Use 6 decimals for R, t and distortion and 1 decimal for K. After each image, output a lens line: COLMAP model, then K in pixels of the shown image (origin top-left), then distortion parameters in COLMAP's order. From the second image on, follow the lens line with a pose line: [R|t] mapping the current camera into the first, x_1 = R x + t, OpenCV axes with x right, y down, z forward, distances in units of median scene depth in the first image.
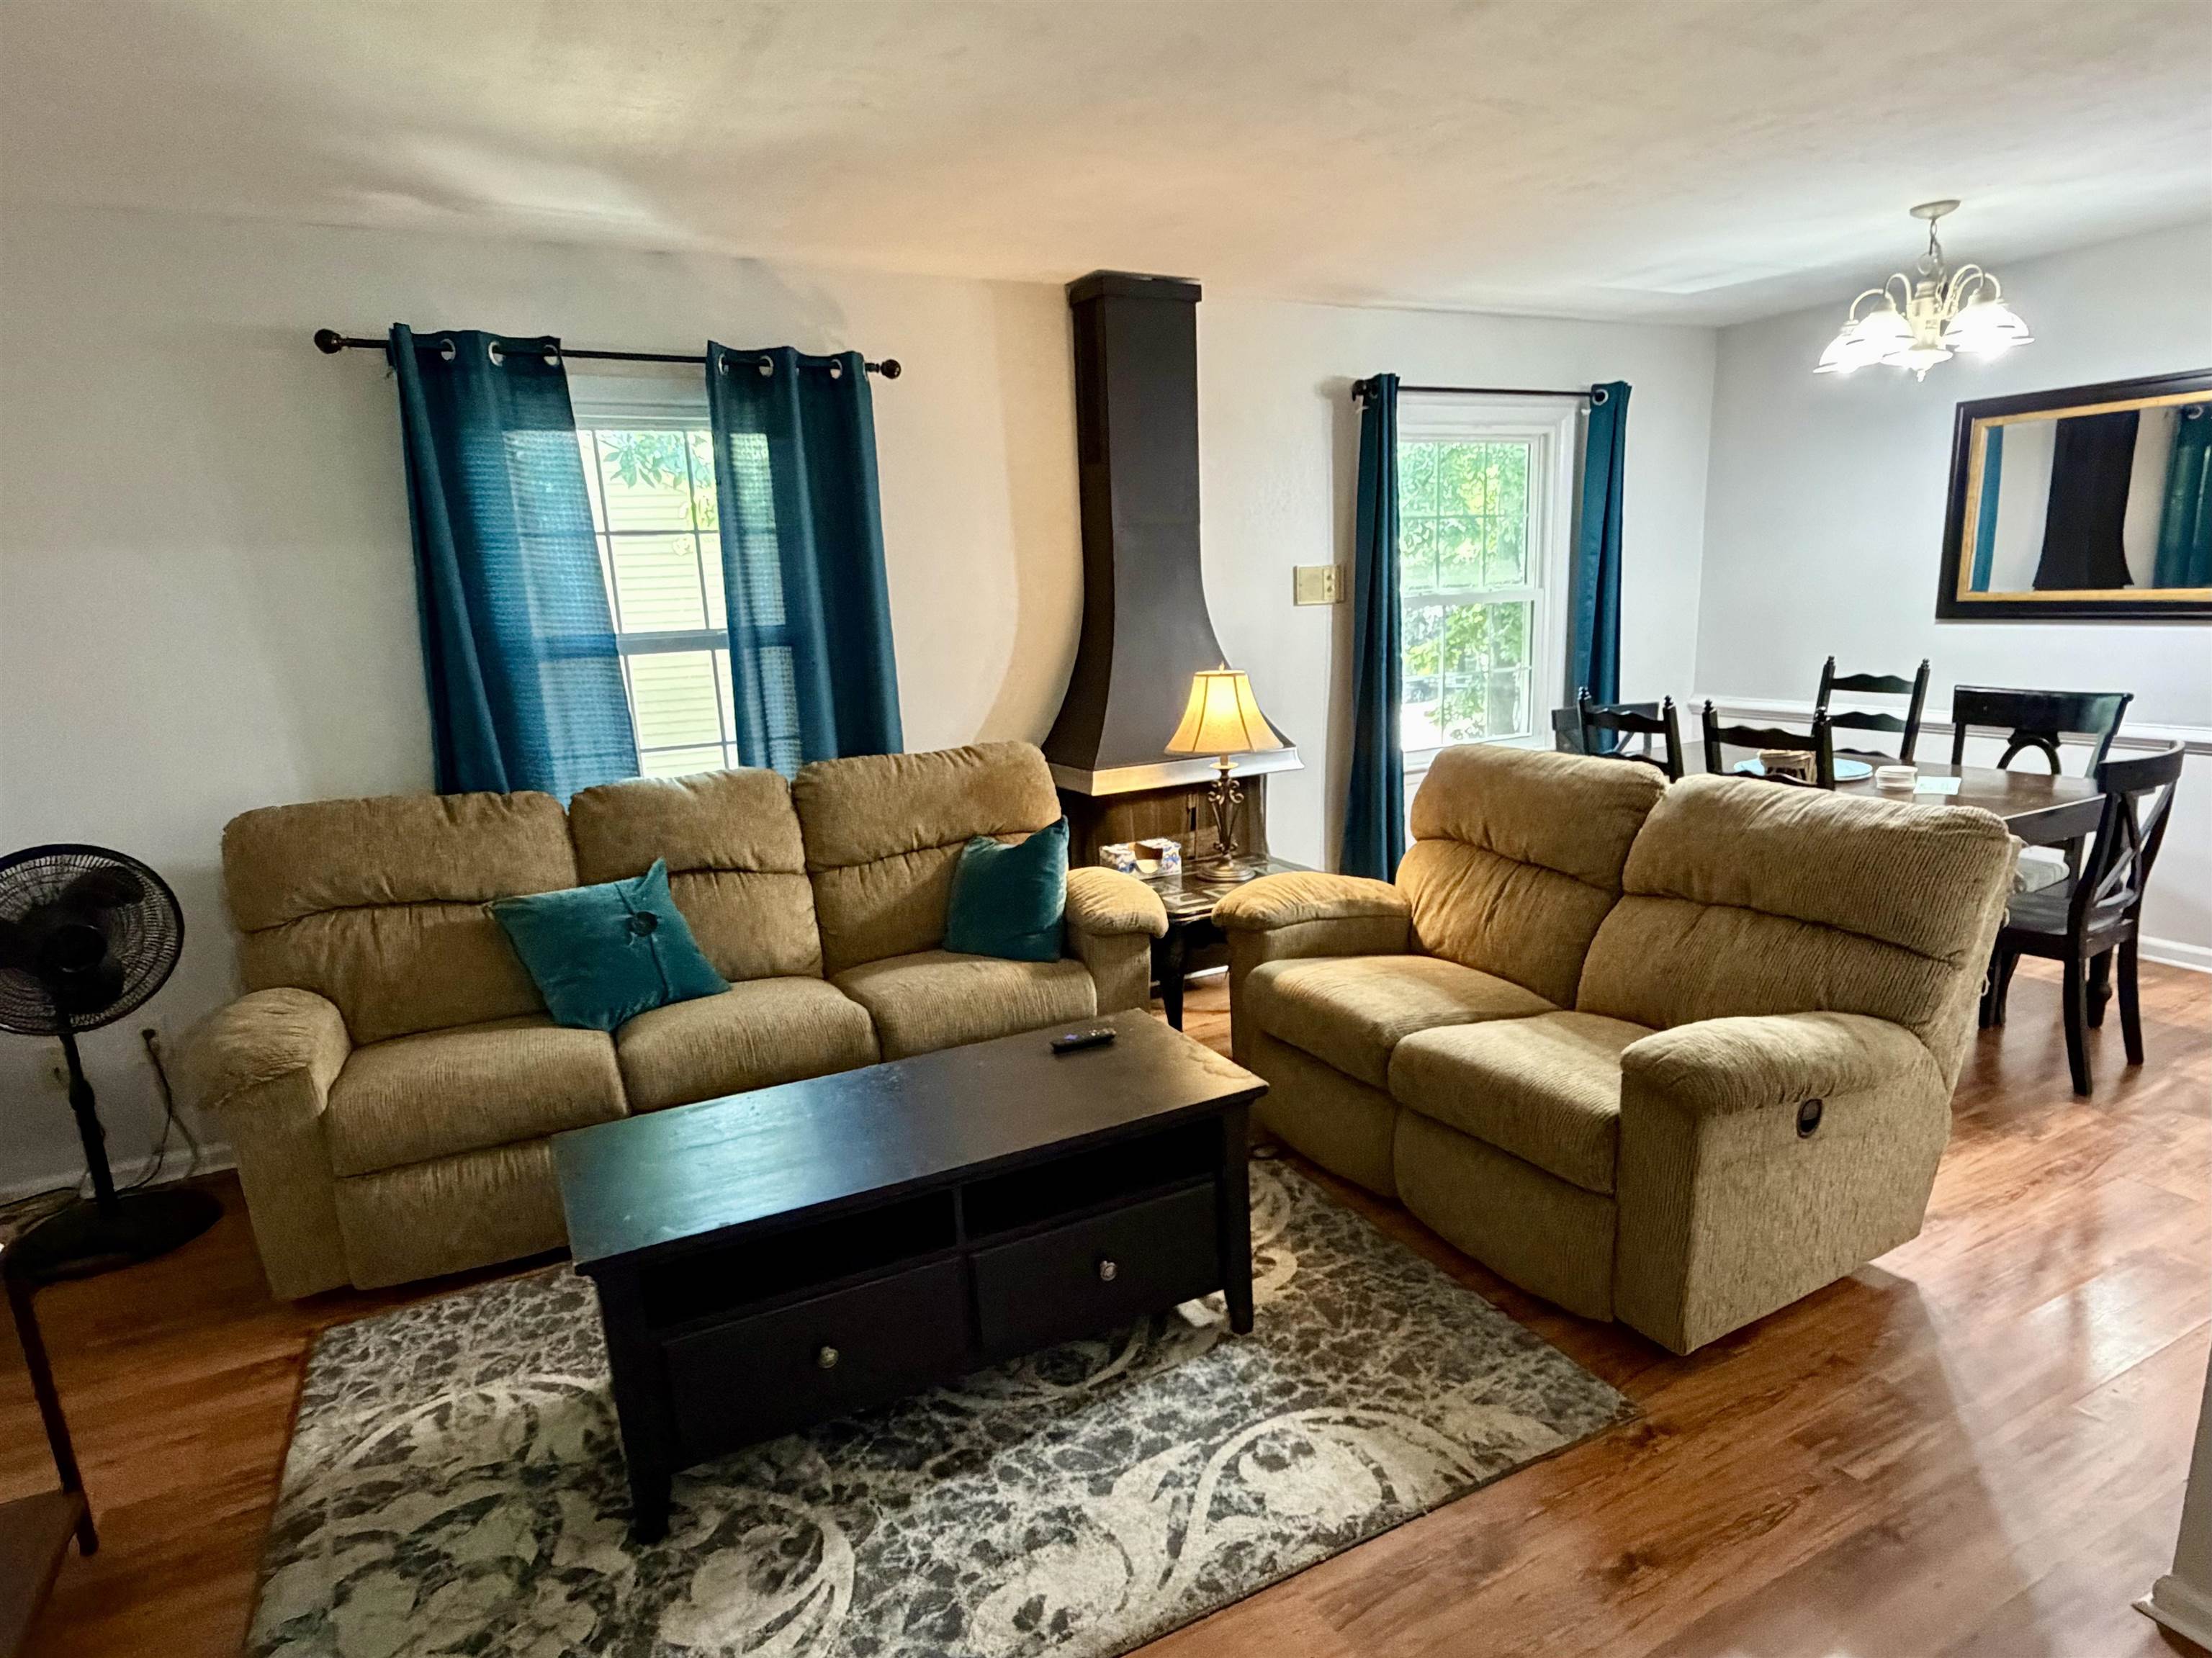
lens RADIAL K [[1197.1, 0, 1119.0], [0, 1197.1, 848.4], [0, 0, 1]] dist [0.002945, 0.000659]
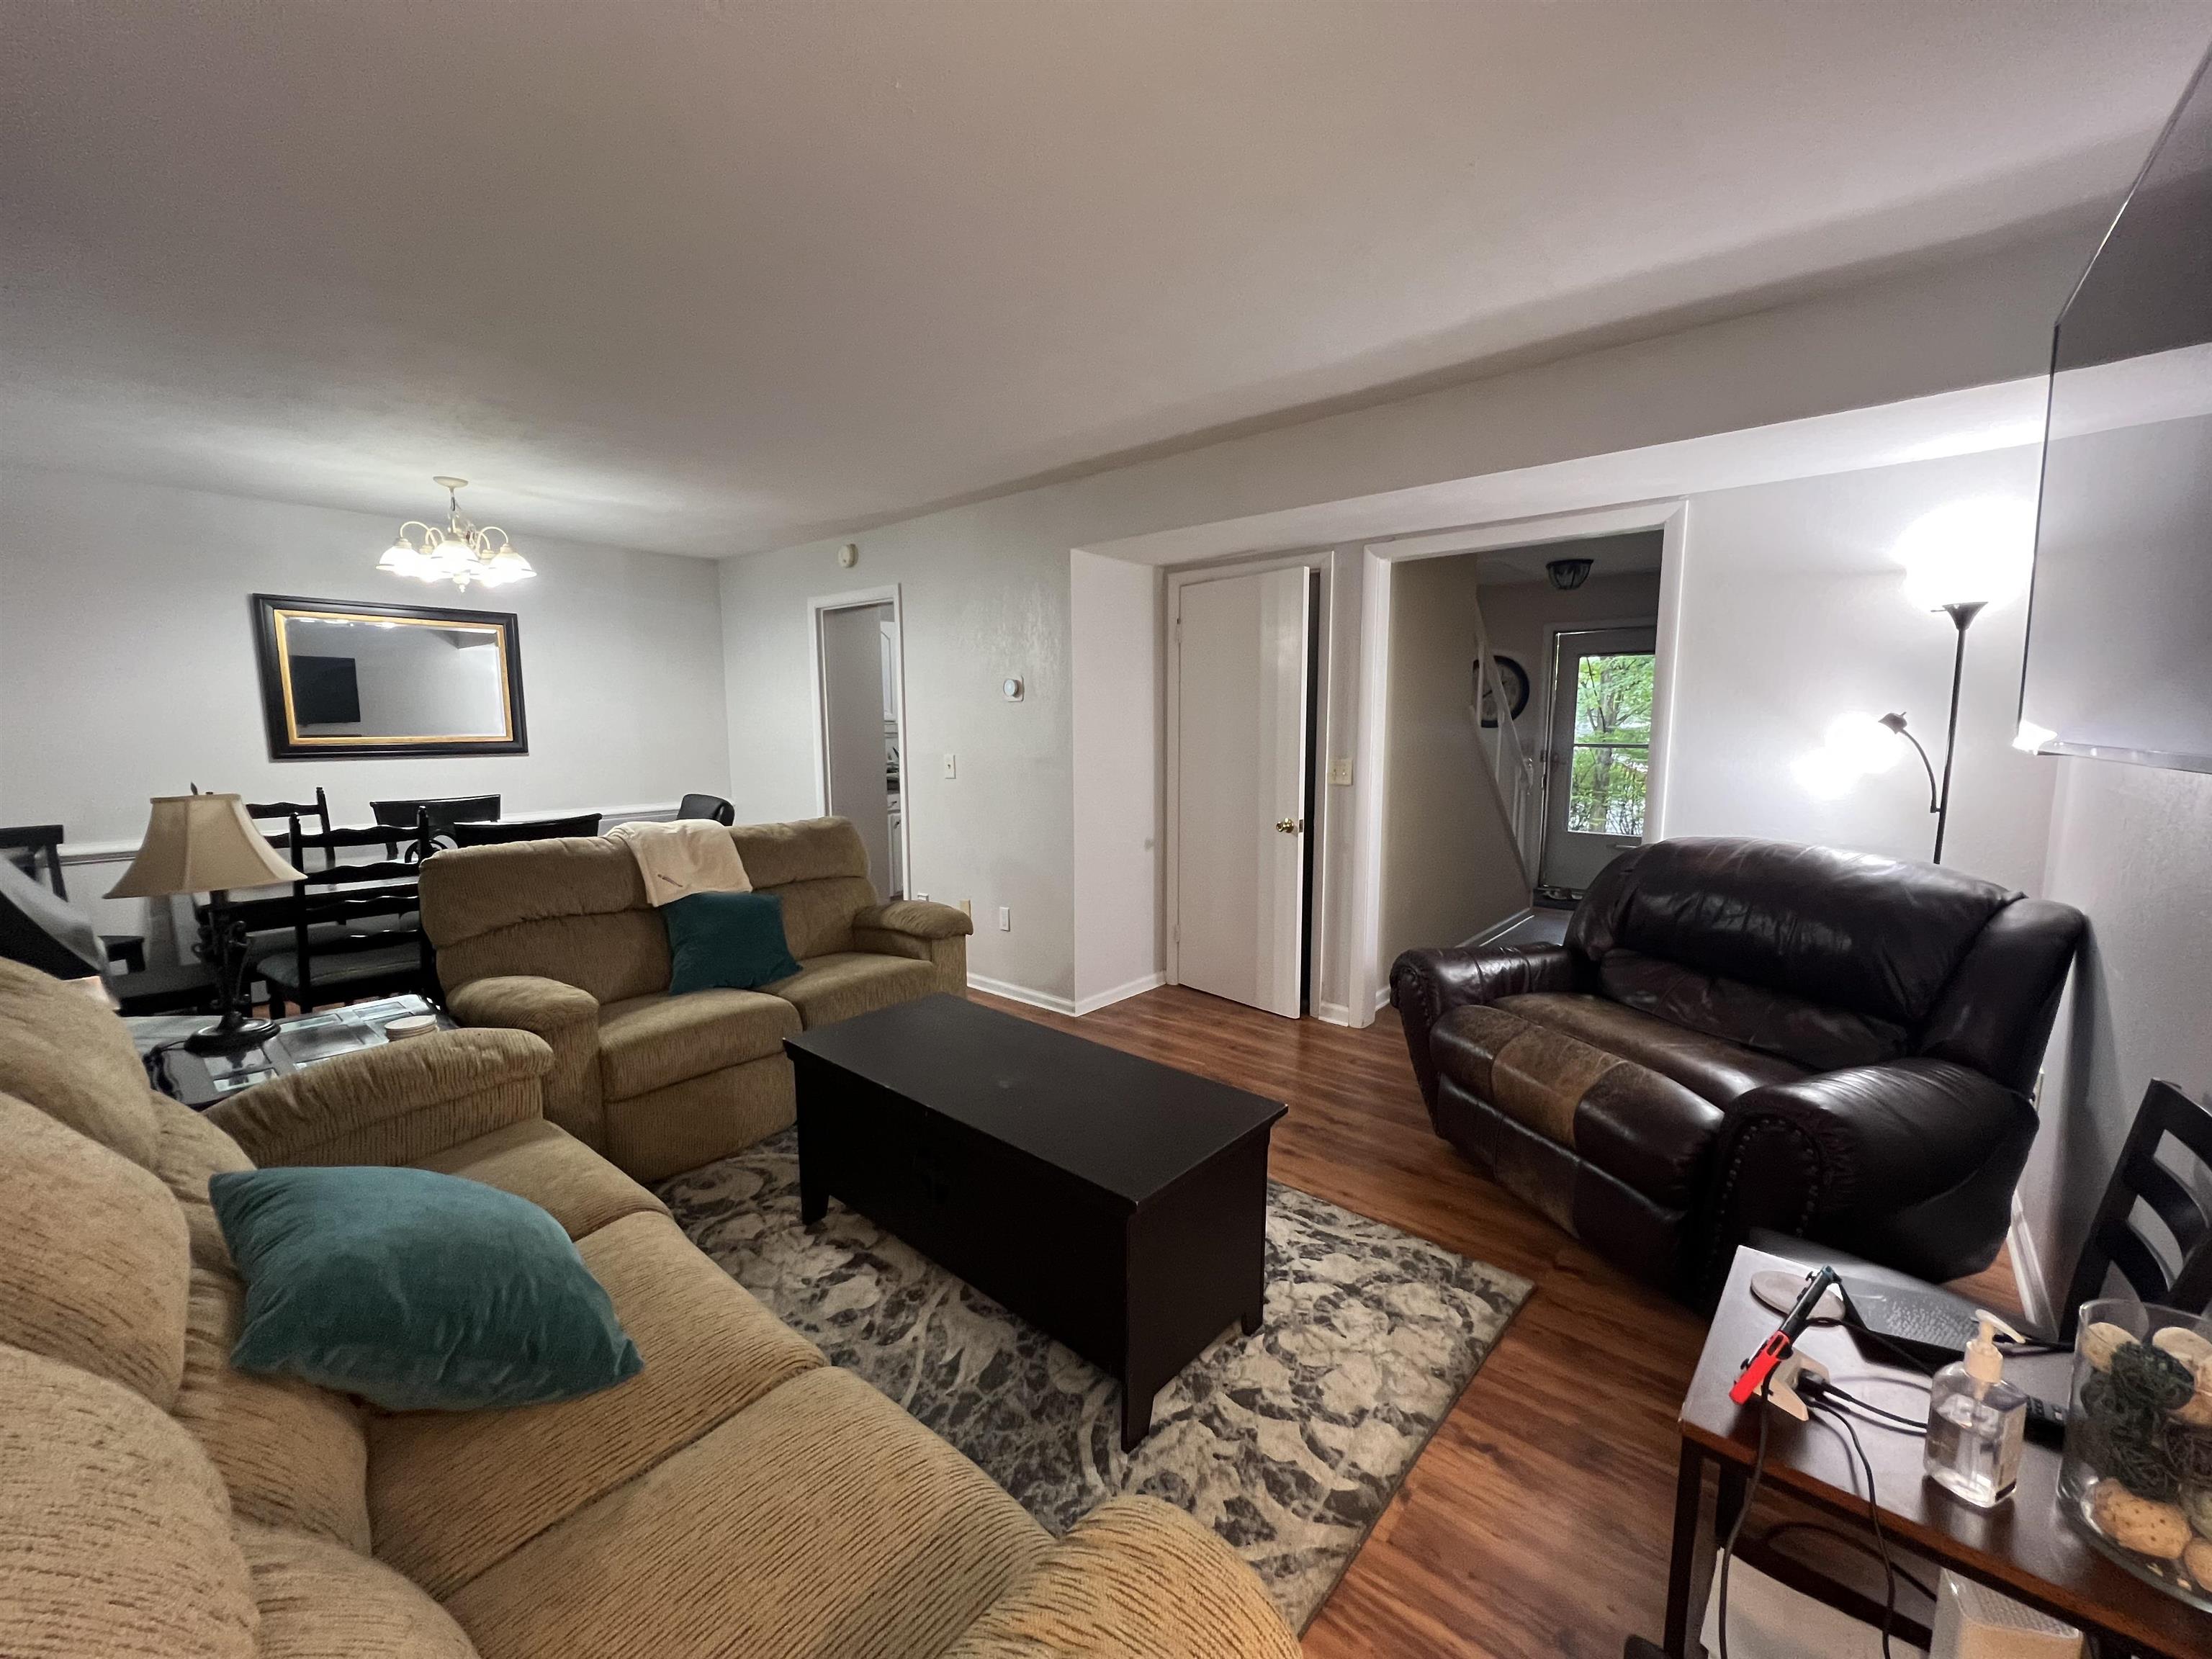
lens RADIAL K [[883.0, 0, 1113.8], [0, 883.0, 828.6], [0, 0, 1]] dist [0.001154, 0.000158]
pose [[-0.354904, -0.067317, 0.932476, -1.268052], [0.233491, 0.959415, 0.158129, -0.147538], [-0.905276, 0.273846, -0.324783, 1.262181]]
